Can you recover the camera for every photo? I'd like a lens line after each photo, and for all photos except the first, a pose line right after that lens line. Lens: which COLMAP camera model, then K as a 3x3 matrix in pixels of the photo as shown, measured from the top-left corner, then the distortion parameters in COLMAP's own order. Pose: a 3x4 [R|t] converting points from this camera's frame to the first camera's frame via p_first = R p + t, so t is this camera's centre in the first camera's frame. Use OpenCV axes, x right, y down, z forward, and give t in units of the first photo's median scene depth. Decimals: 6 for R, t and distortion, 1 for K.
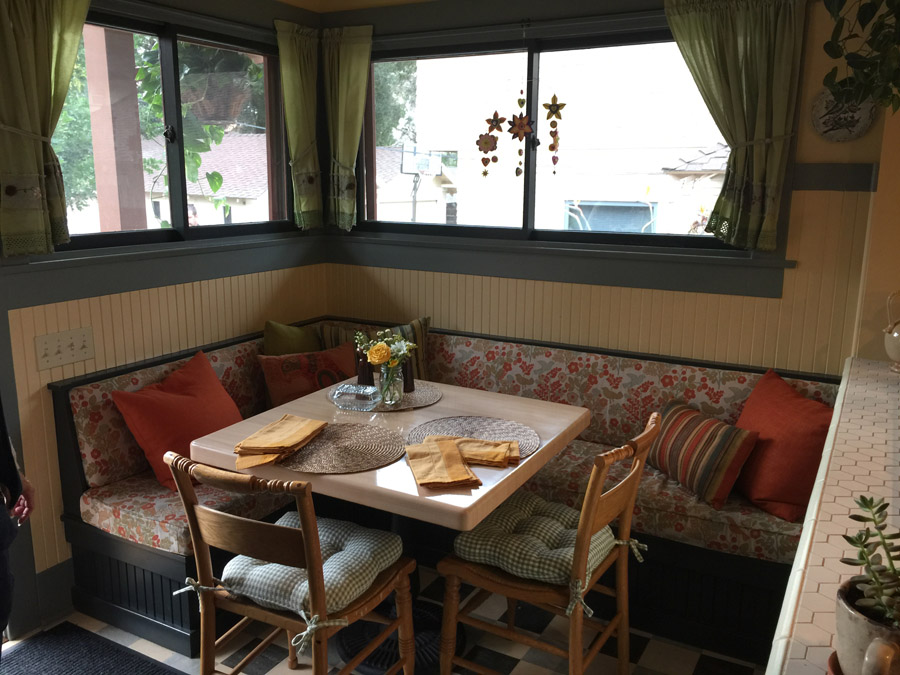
lens RADIAL K [[773.3, 0, 450.0], [0, 773.3, 337.5], [0, 0, 1]] dist [0.009636, 0.003647]
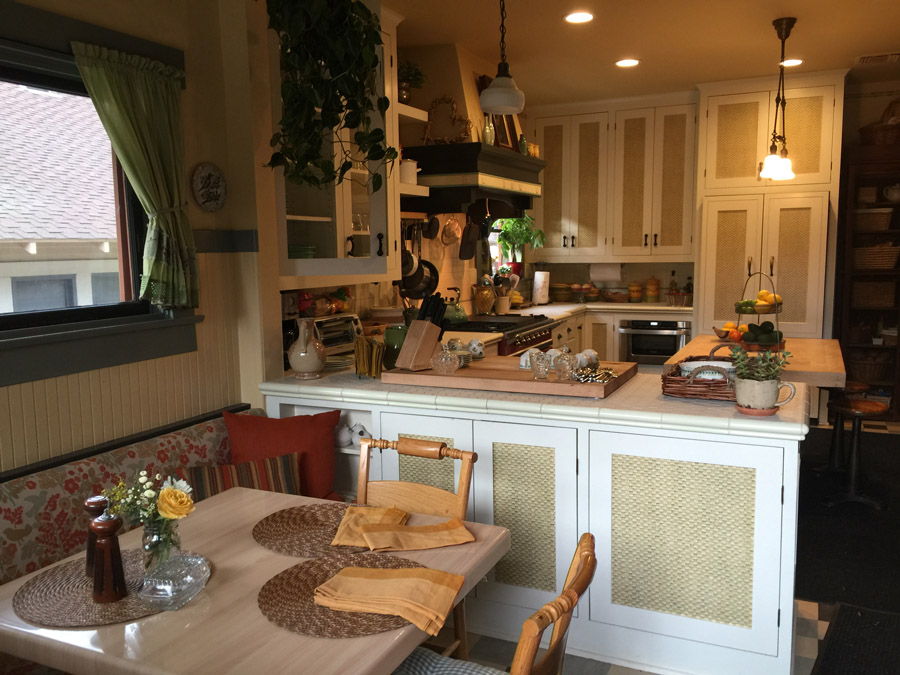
lens RADIAL K [[765.4, 0, 450.0], [0, 765.4, 337.5], [0, 0, 1]] dist [0.077245, 0.002824]
pose [[-0.068018, -0.092440, 0.993392, -0.609355], [0.288279, 0.951406, 0.108272, -0.075037], [-0.955128, 0.293739, -0.038064, 0.624491]]
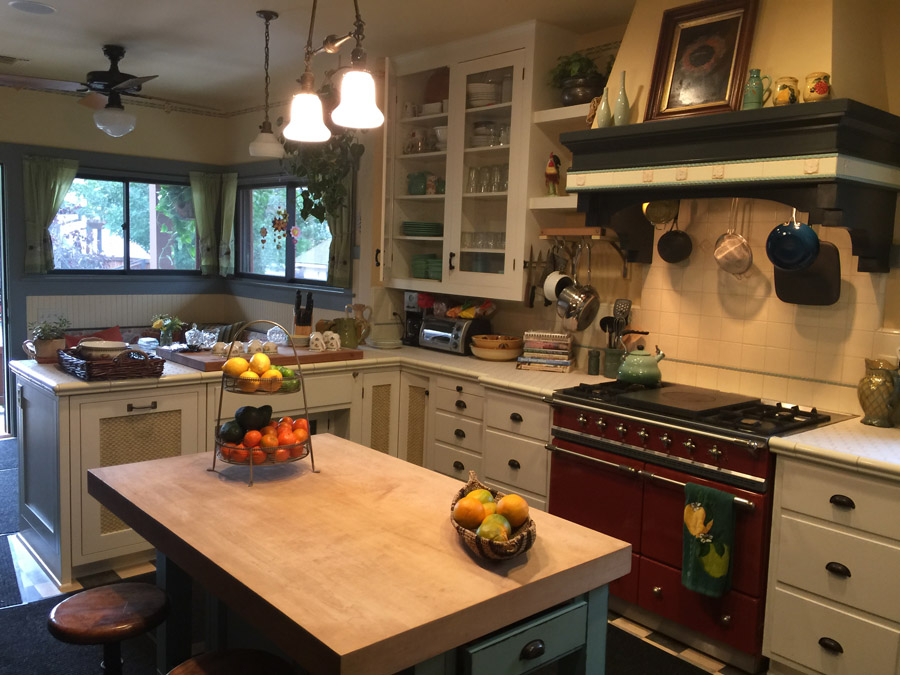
lens RADIAL K [[765.4, 0, 450.0], [0, 765.4, 337.5], [0, 0, 1]] dist [0.077245, 0.002824]
pose [[0.942095, 0.059989, -0.329936, 1.175381], [-0.093606, 0.991805, -0.086952, 0.142519], [0.322016, 0.112801, 0.939990, -0.675123]]
